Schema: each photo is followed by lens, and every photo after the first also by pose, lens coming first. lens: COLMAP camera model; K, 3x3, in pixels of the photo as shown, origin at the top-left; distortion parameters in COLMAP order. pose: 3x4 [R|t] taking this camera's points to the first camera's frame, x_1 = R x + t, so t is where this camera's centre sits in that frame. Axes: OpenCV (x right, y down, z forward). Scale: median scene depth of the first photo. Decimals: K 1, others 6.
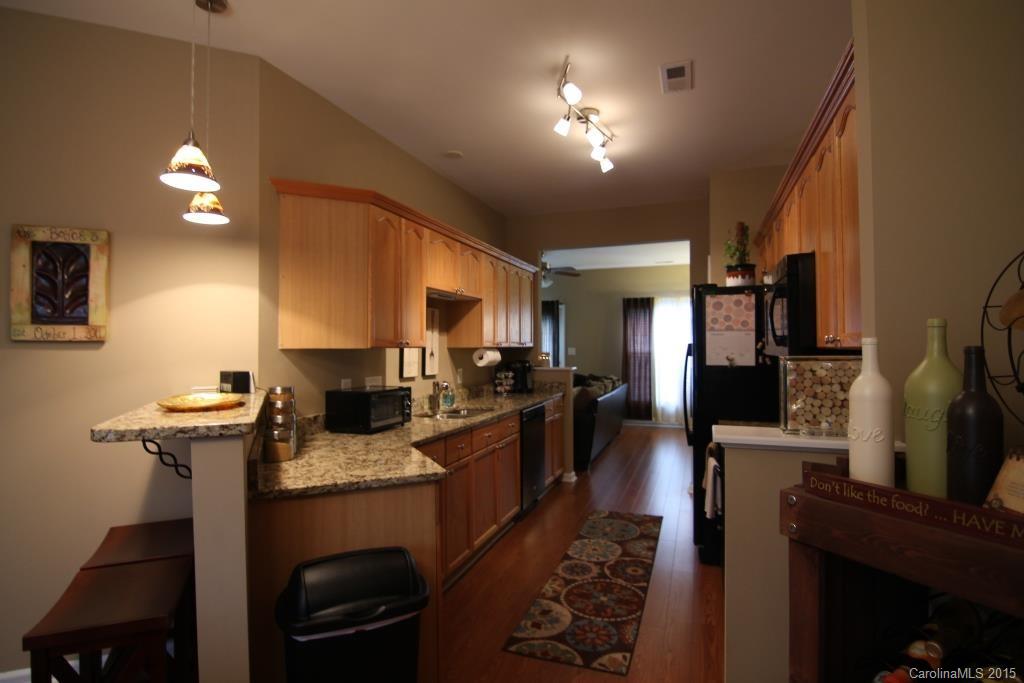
lens RADIAL K [[528.8, 0, 510.8], [0, 528.8, 338.9], [0, 0, 1]] dist [0.000017, -0.016080]
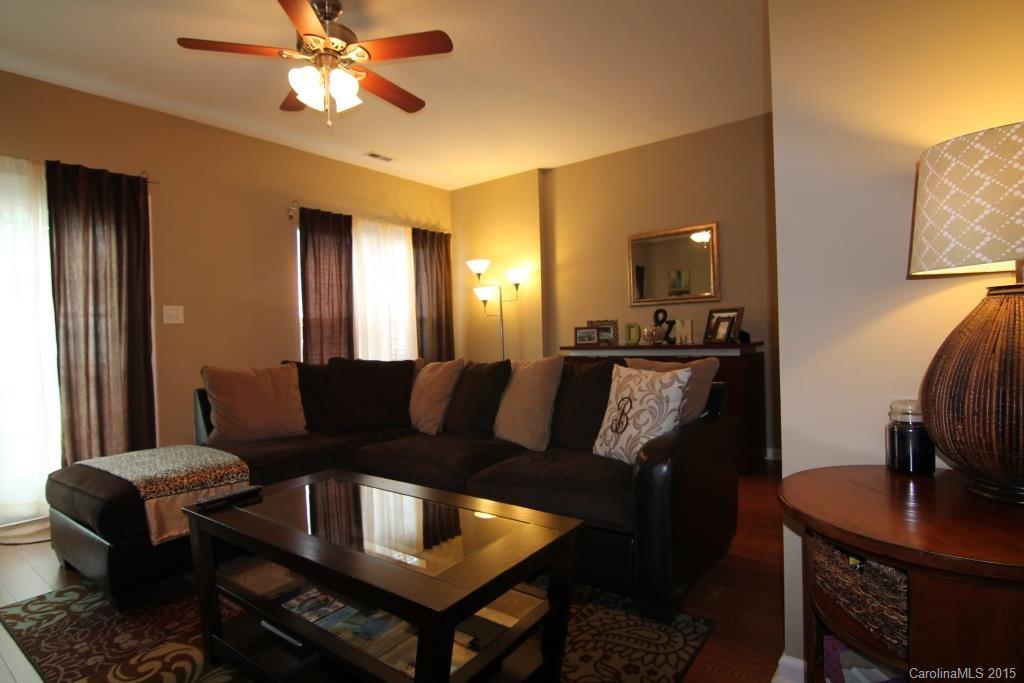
lens RADIAL K [[528.8, 0, 510.8], [0, 528.8, 338.9], [0, 0, 1]] dist [0.000017, -0.016080]
pose [[0.285471, -0.010772, 0.958327, -0.592972], [0.018636, 0.999810, 0.005687, 0.134296], [-0.958206, 0.016236, 0.285618, 1.898025]]
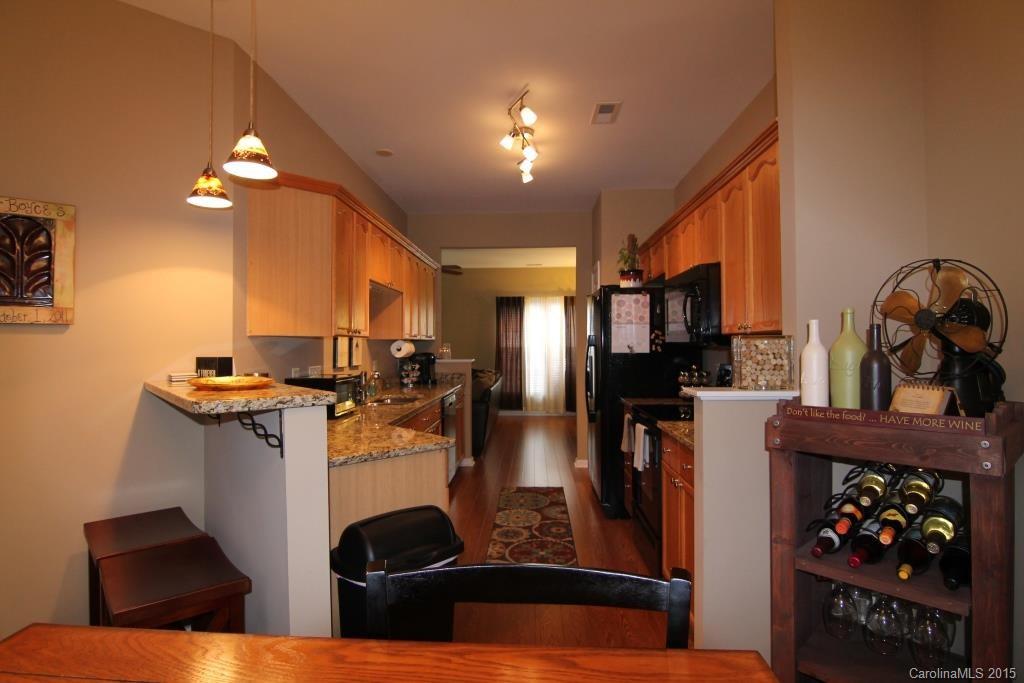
lens RADIAL K [[528.8, 0, 510.8], [0, 528.8, 338.9], [0, 0, 1]] dist [0.000017, -0.016080]
pose [[0.954896, 0.002008, 0.296935, -0.217617], [-0.002609, 0.999995, 0.001625, 0.018102], [-0.296931, -0.002327, 0.954896, -0.080728]]
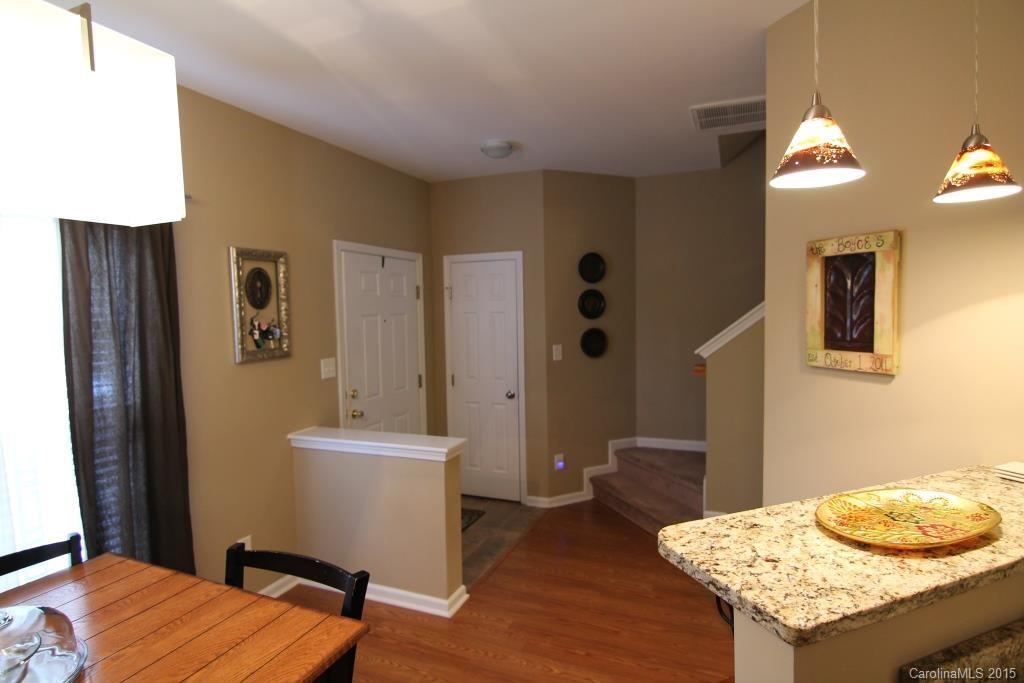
lens RADIAL K [[528.8, 0, 510.8], [0, 528.8, 338.9], [0, 0, 1]] dist [0.000017, -0.016080]
pose [[-0.052145, 0.060841, -0.996784, 0.018239], [0.035413, 0.997627, 0.059040, -0.081022], [0.998011, -0.032220, -0.054176, 0.343617]]
